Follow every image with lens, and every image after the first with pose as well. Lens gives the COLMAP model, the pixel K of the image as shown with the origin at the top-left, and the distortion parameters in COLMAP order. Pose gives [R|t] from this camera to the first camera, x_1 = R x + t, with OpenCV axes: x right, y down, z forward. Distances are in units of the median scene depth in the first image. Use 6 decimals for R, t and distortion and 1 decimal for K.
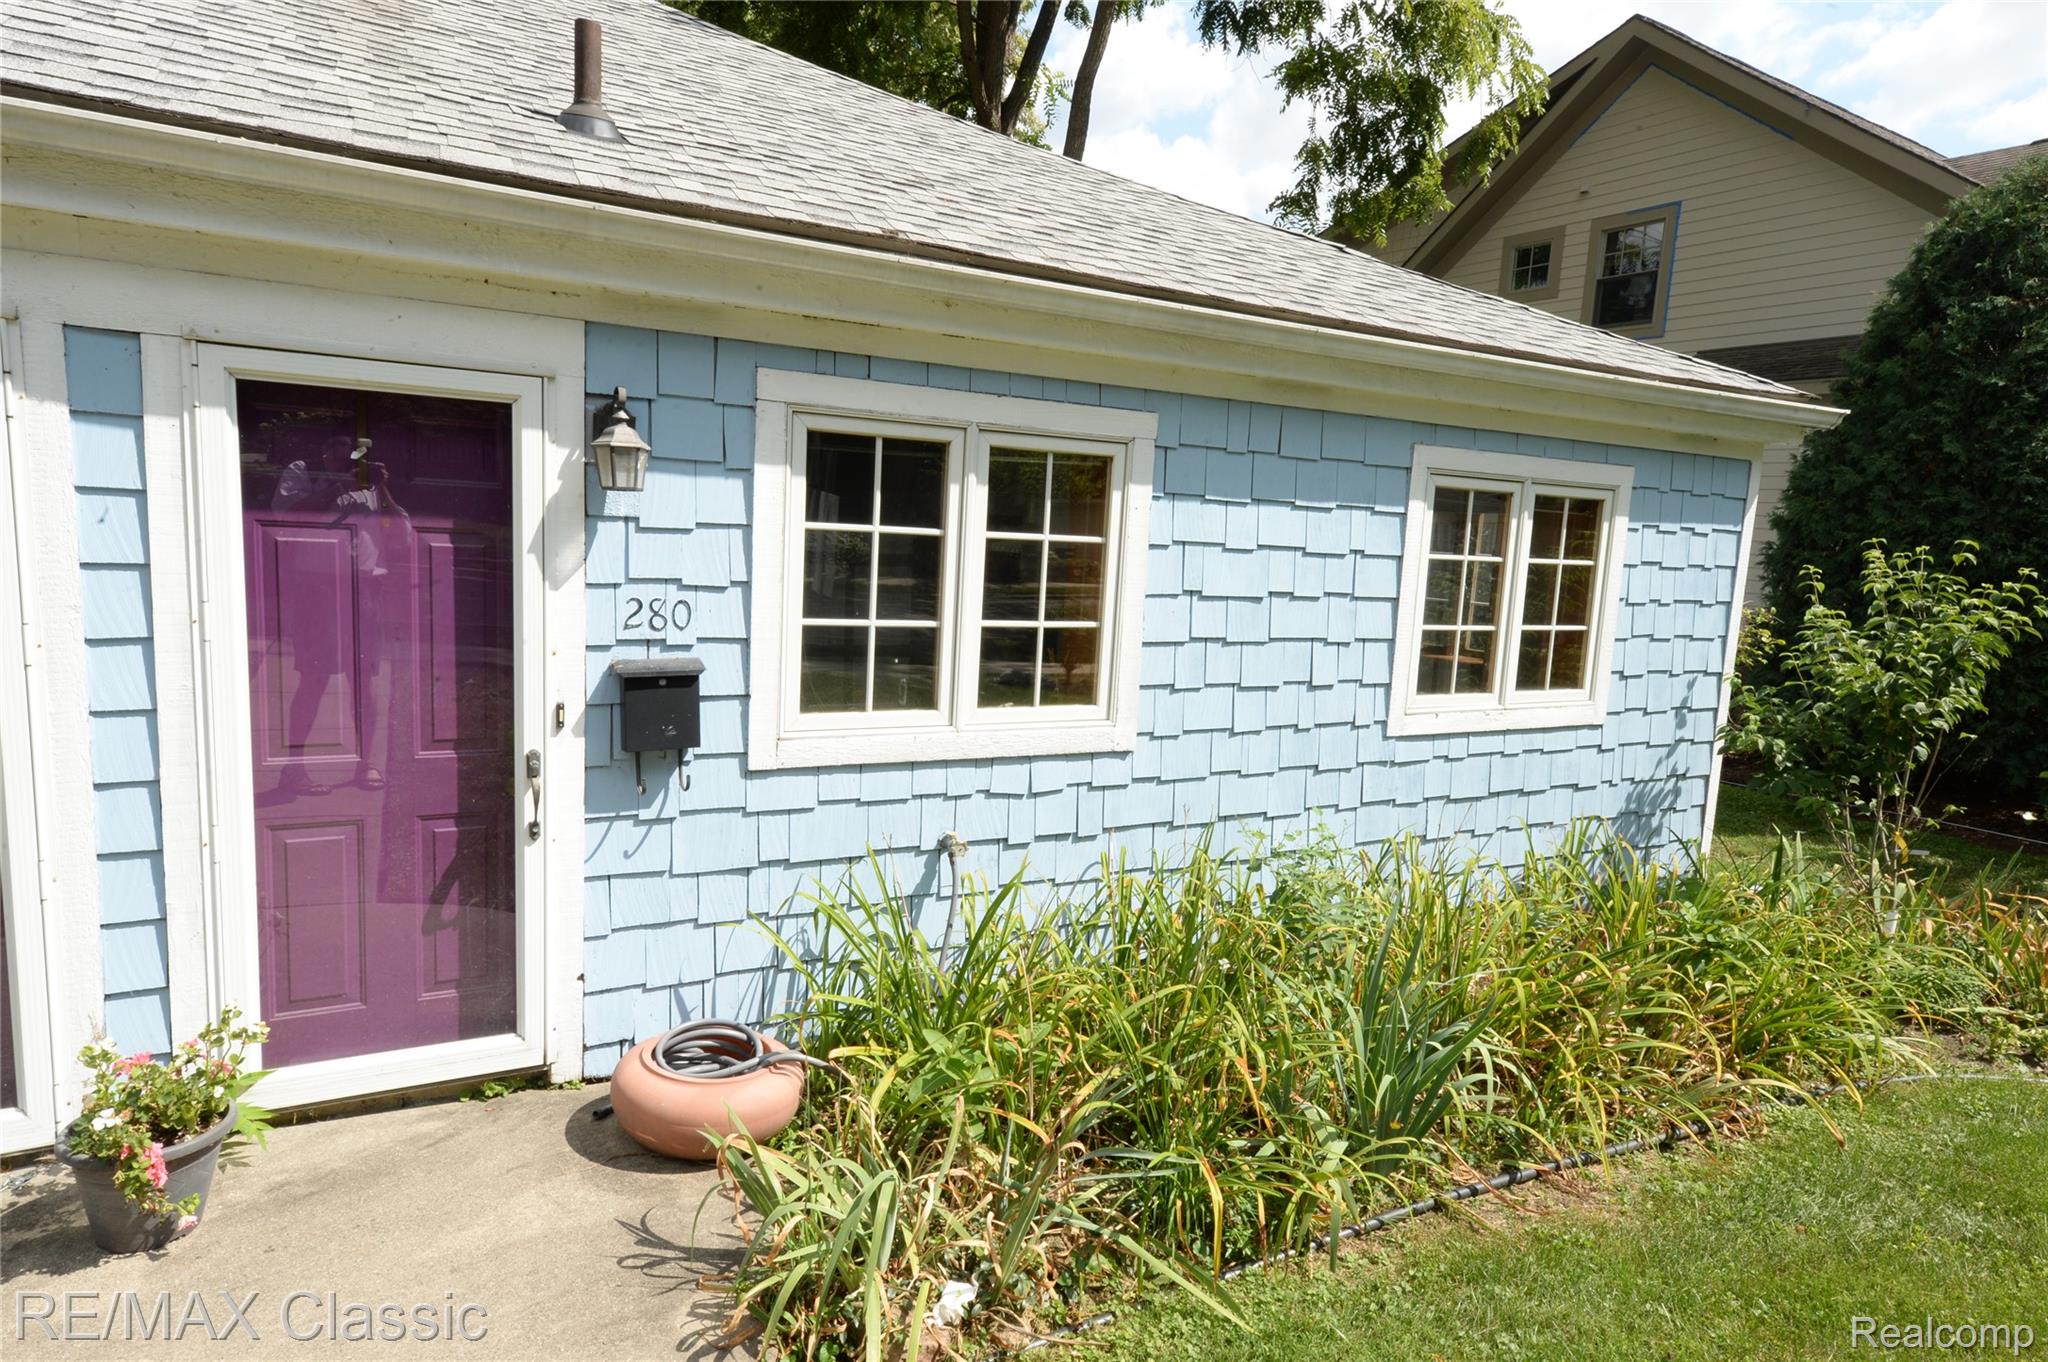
lens RADIAL K [[1196.2, 0, 1031.7], [0, 1196.2, 687.6], [0, 0, 1]] dist [0.014894, 0.001348]
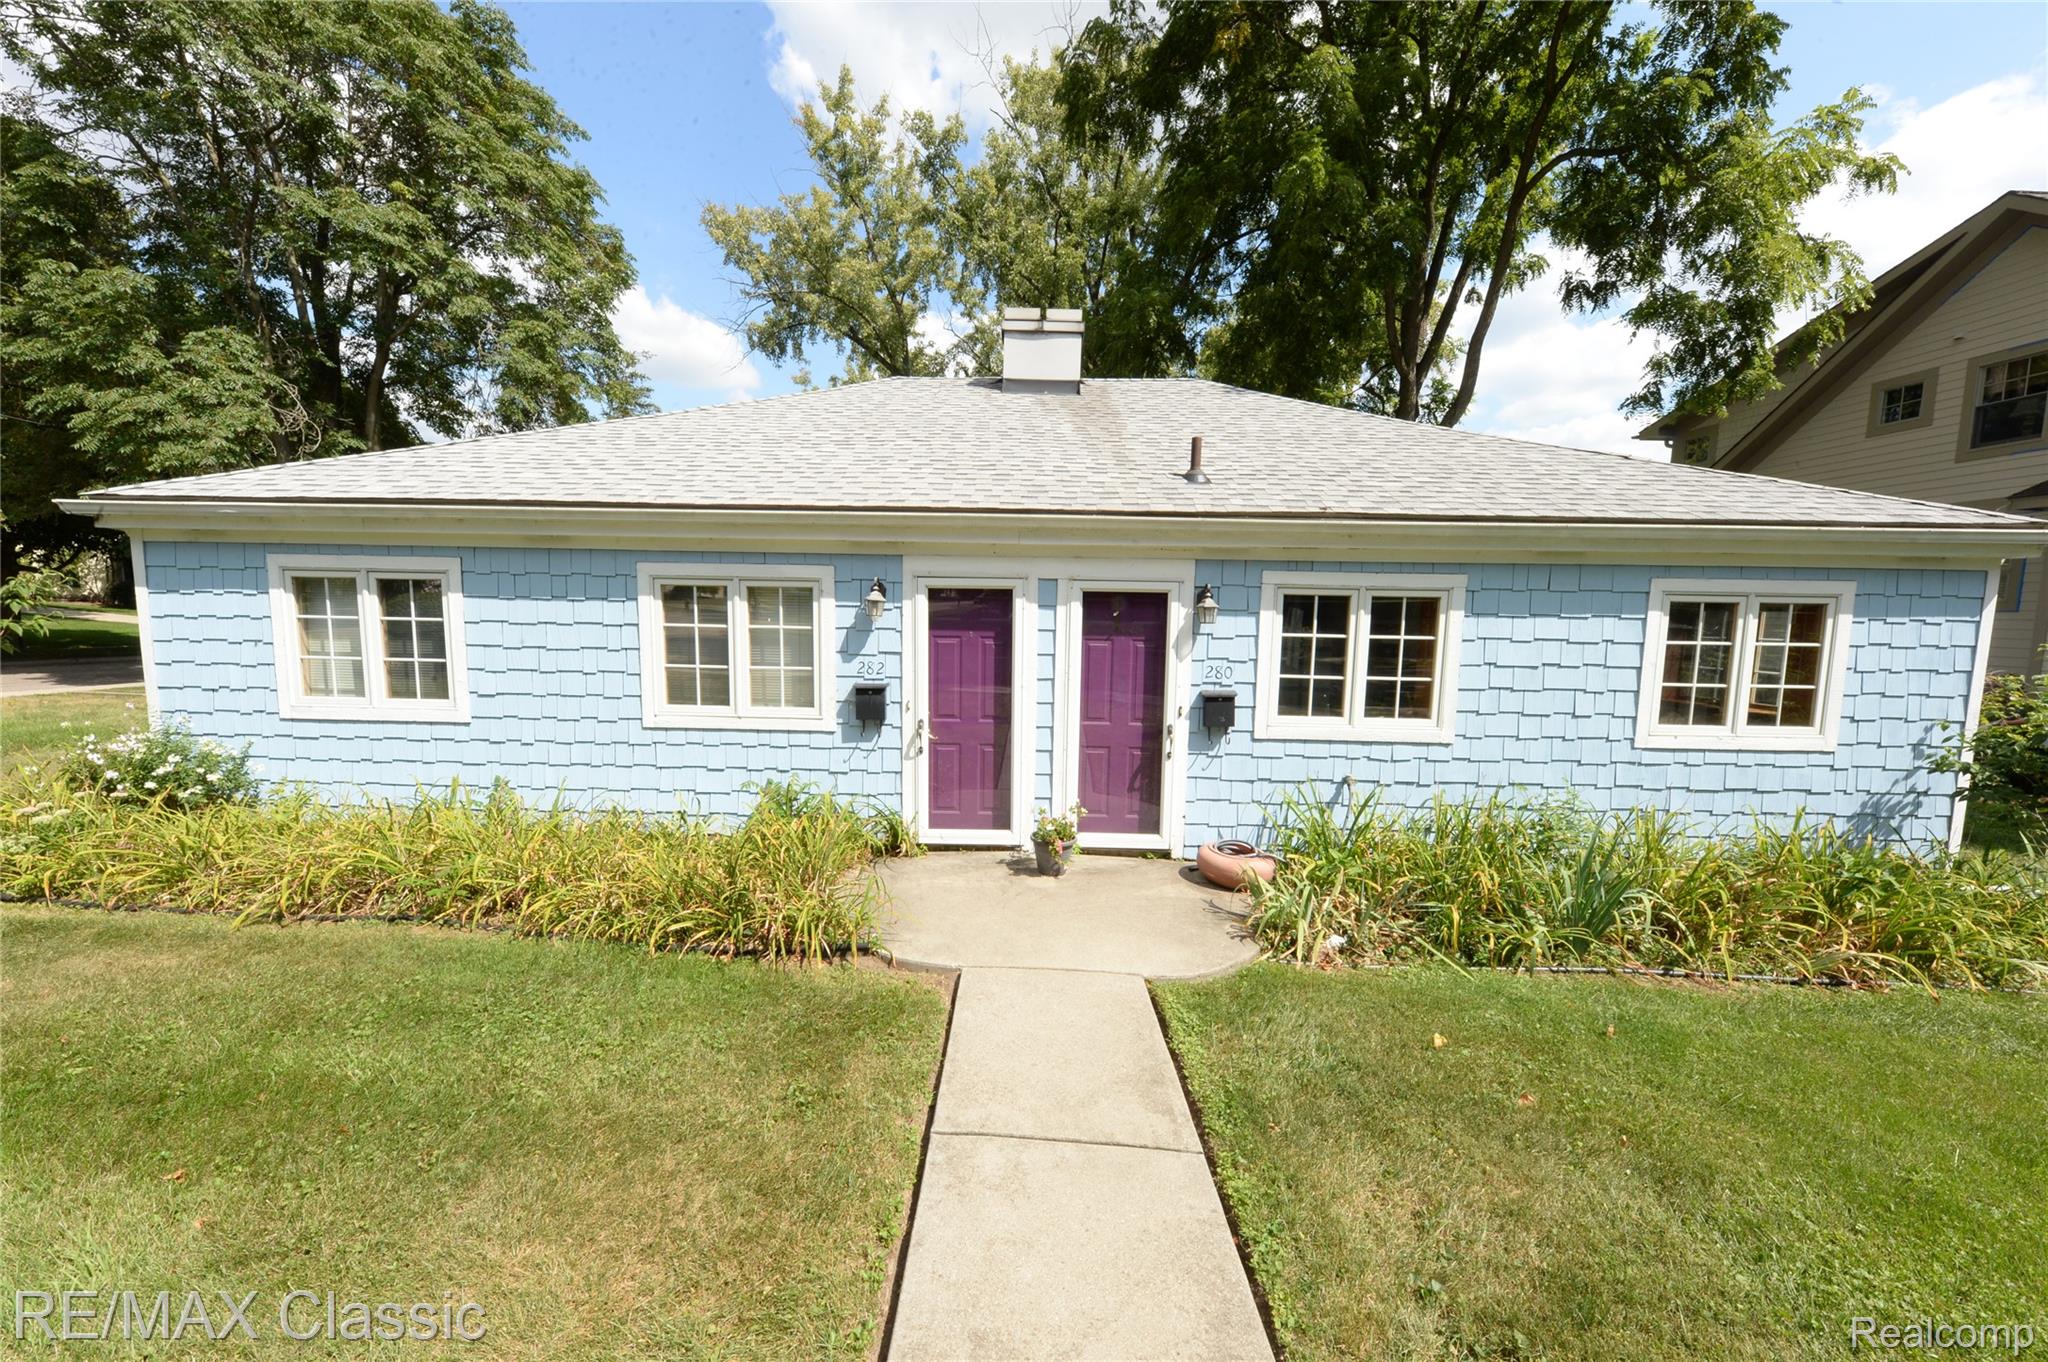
lens RADIAL K [[748.0, 0, 1010.9], [0, 748.0, 684.5], [0, 0, 1]] dist [0.005902, -0.003300]
pose [[0.860774, 0.012731, -0.508828, 0.085061], [-0.041469, 0.998118, -0.045179, 0.041691], [0.507295, 0.059990, 0.859682, -0.439613]]
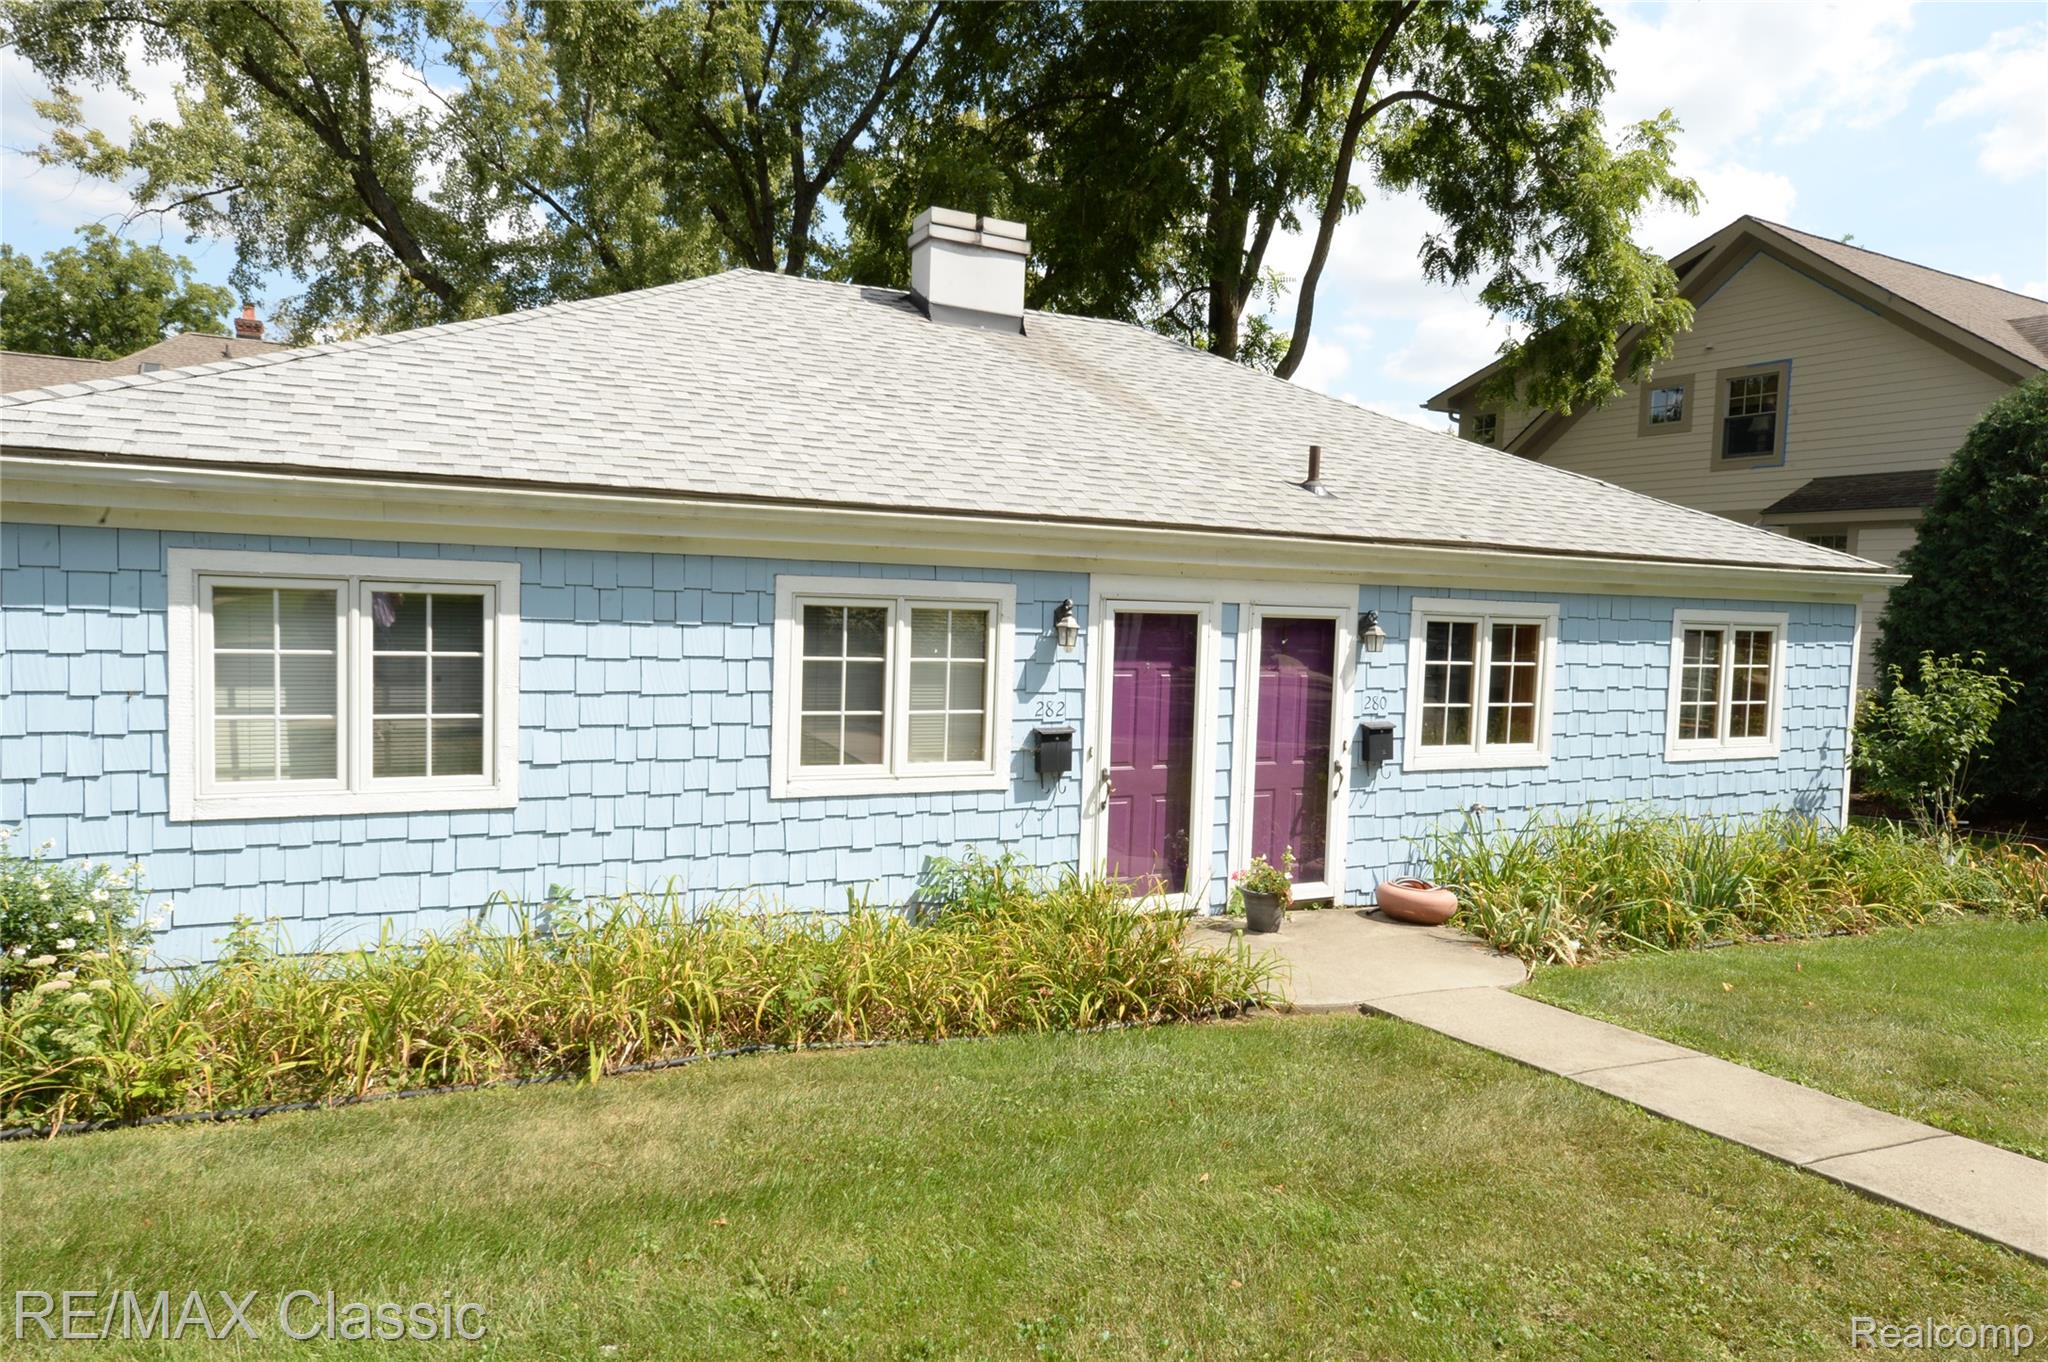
lens RADIAL K [[1306.8, 0, 1022.3], [0, 1306.8, 680.7], [0, 0, 1]] dist [0.013740, 0.003882]
pose [[0.998942, -0.018209, -0.042226, -0.717184], [0.014933, 0.996946, -0.076652, 0.065682], [0.043493, 0.075940, 0.996163, -1.274831]]
